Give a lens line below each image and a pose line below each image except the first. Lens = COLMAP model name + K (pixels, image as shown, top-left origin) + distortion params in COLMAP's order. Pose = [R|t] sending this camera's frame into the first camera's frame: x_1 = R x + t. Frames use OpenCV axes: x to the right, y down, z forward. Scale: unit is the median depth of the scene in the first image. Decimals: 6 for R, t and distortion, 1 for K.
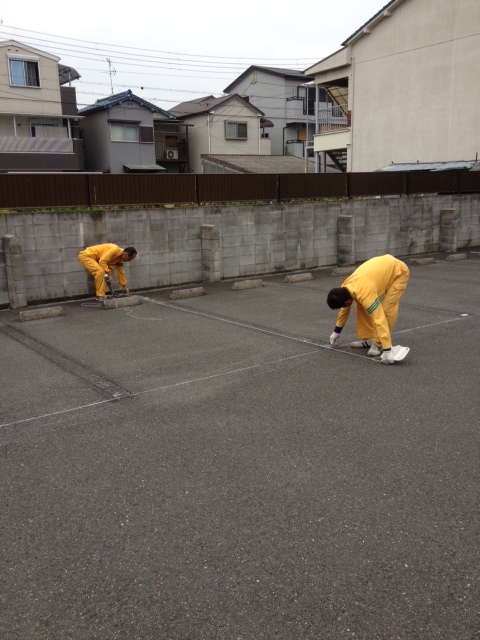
lens RADIAL K [[596.2, 0, 236.6], [0, 596.2, 313.7], [0, 0, 1]] dist [0.116847, -0.255263]
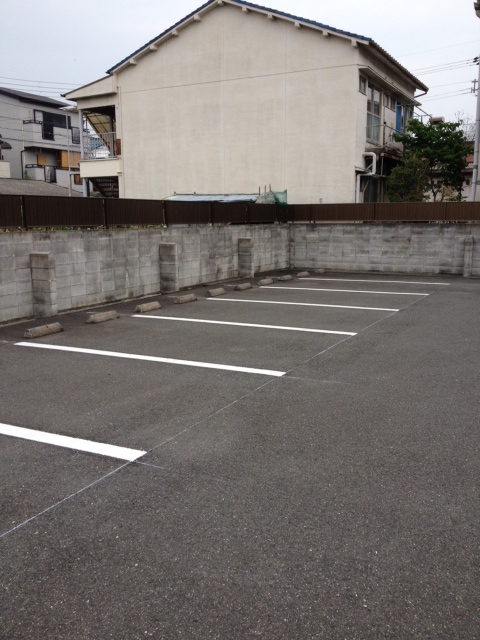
lens RADIAL K [[596.2, 0, 236.6], [0, 596.2, 313.7], [0, 0, 1]] dist [0.116847, -0.255263]
pose [[0.898242, -0.050131, 0.436633, -0.139881], [0.070551, 0.997037, -0.030664, -0.007793], [-0.433802, 0.058349, 0.899117, 0.062079]]
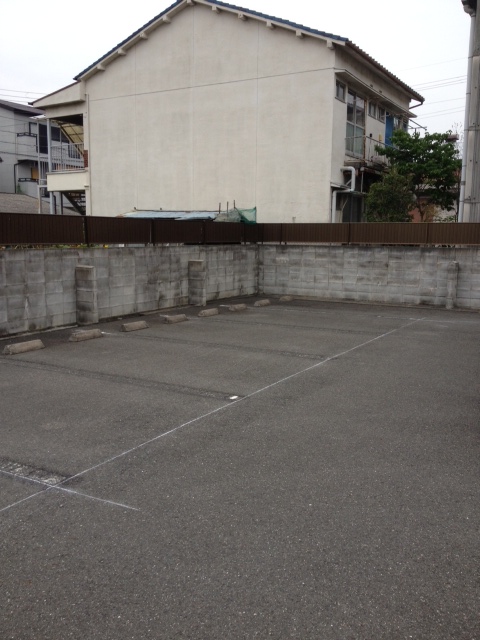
lens RADIAL K [[591.2, 0, 240.0], [0, 591.2, 320.0], [0, 0, 1]] dist [0.157621, -0.366892]
pose [[0.912024, -0.025865, 0.409320, 0.032176], [0.050624, 0.997477, -0.049766, -0.031826], [-0.407000, 0.066110, 0.911033, 0.137168]]
